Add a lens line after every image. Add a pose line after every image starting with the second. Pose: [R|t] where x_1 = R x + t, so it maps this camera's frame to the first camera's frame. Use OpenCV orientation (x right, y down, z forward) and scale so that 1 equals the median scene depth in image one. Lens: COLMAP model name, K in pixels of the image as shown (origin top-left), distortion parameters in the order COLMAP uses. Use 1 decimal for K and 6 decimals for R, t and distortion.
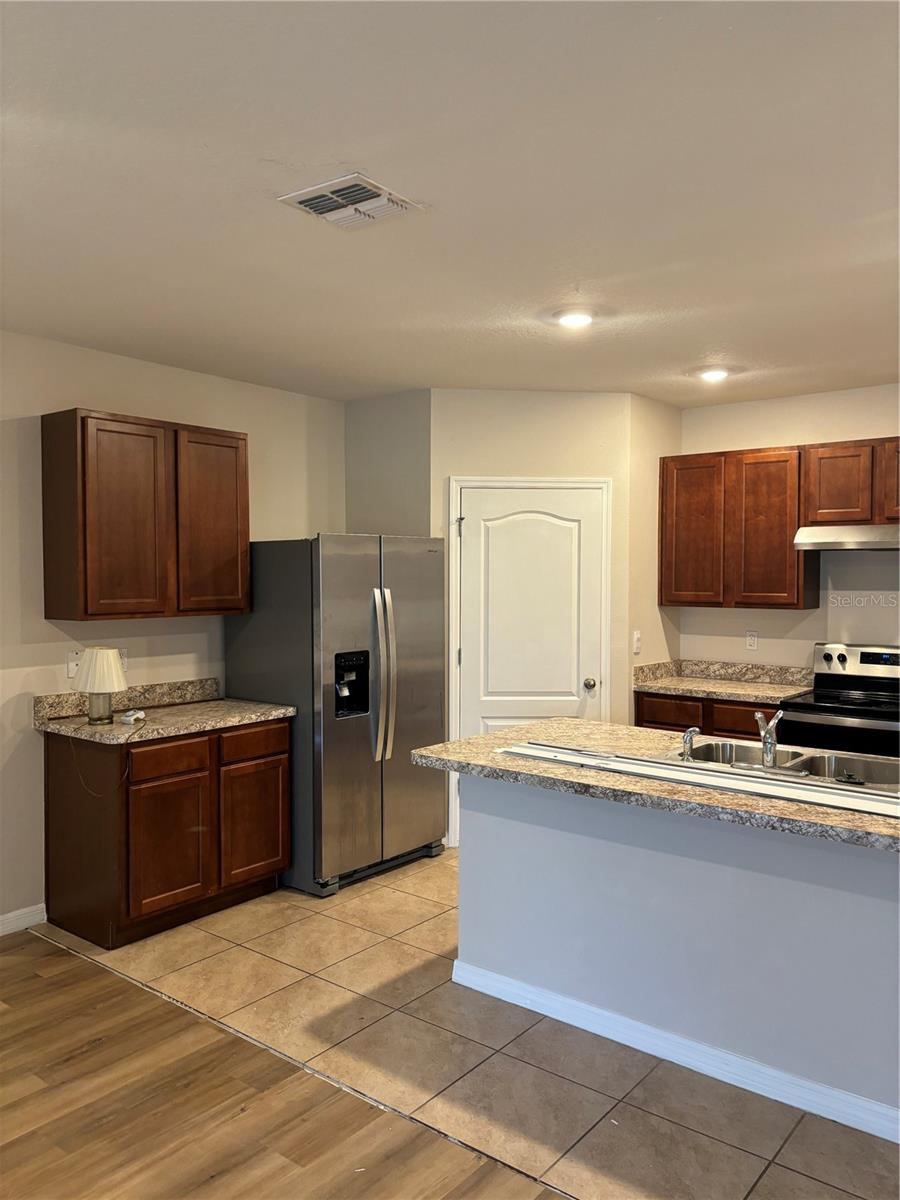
lens RADIAL K [[883.2, 0, 450.0], [0, 883.2, 600.0], [0, 0, 1]] dist [0.031988, -0.051214]
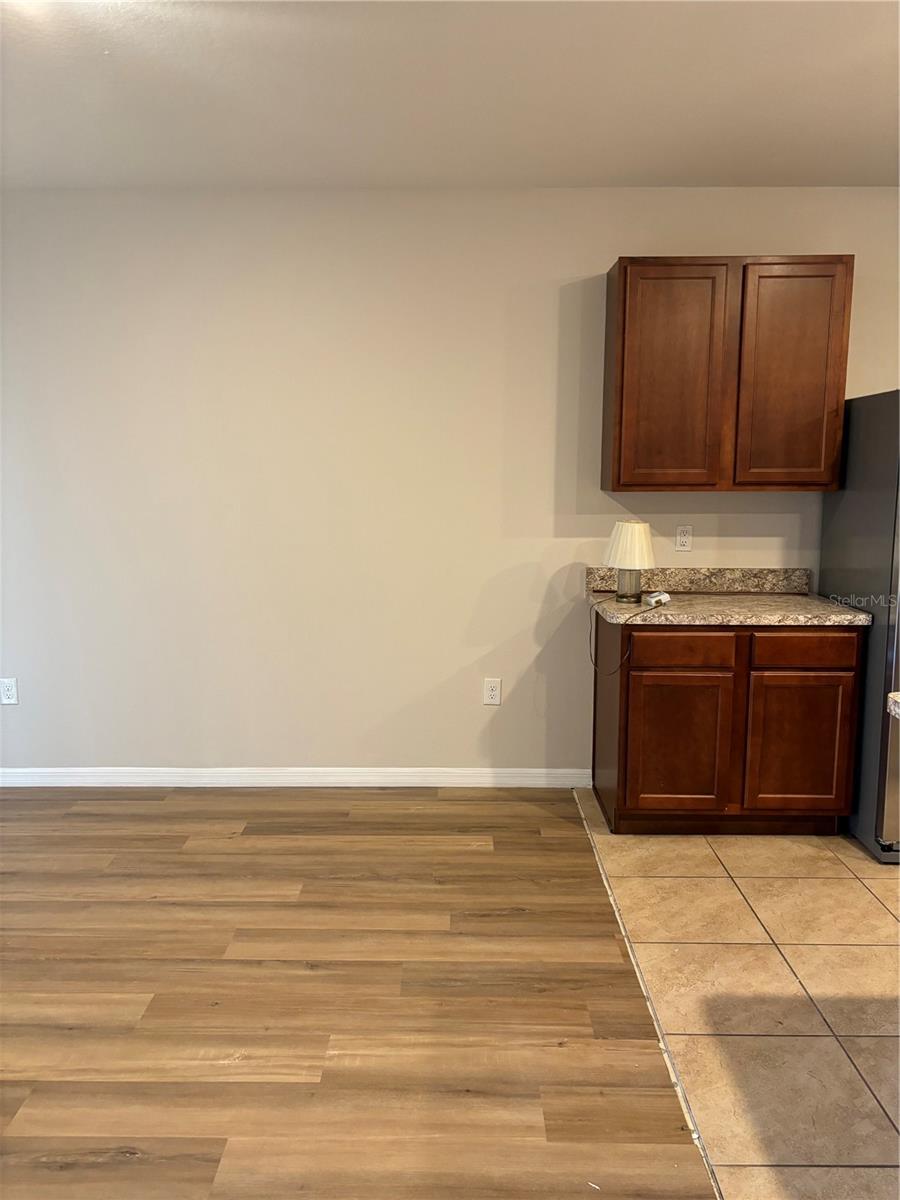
lens RADIAL K [[883.2, 0, 450.0], [0, 883.2, 600.0], [0, 0, 1]] dist [0.031988, -0.051214]
pose [[0.608727, 0.118654, -0.784457, 0.233556], [-0.021372, 0.990847, 0.133288, 0.016569], [0.793092, -0.064370, 0.605692, 0.284350]]
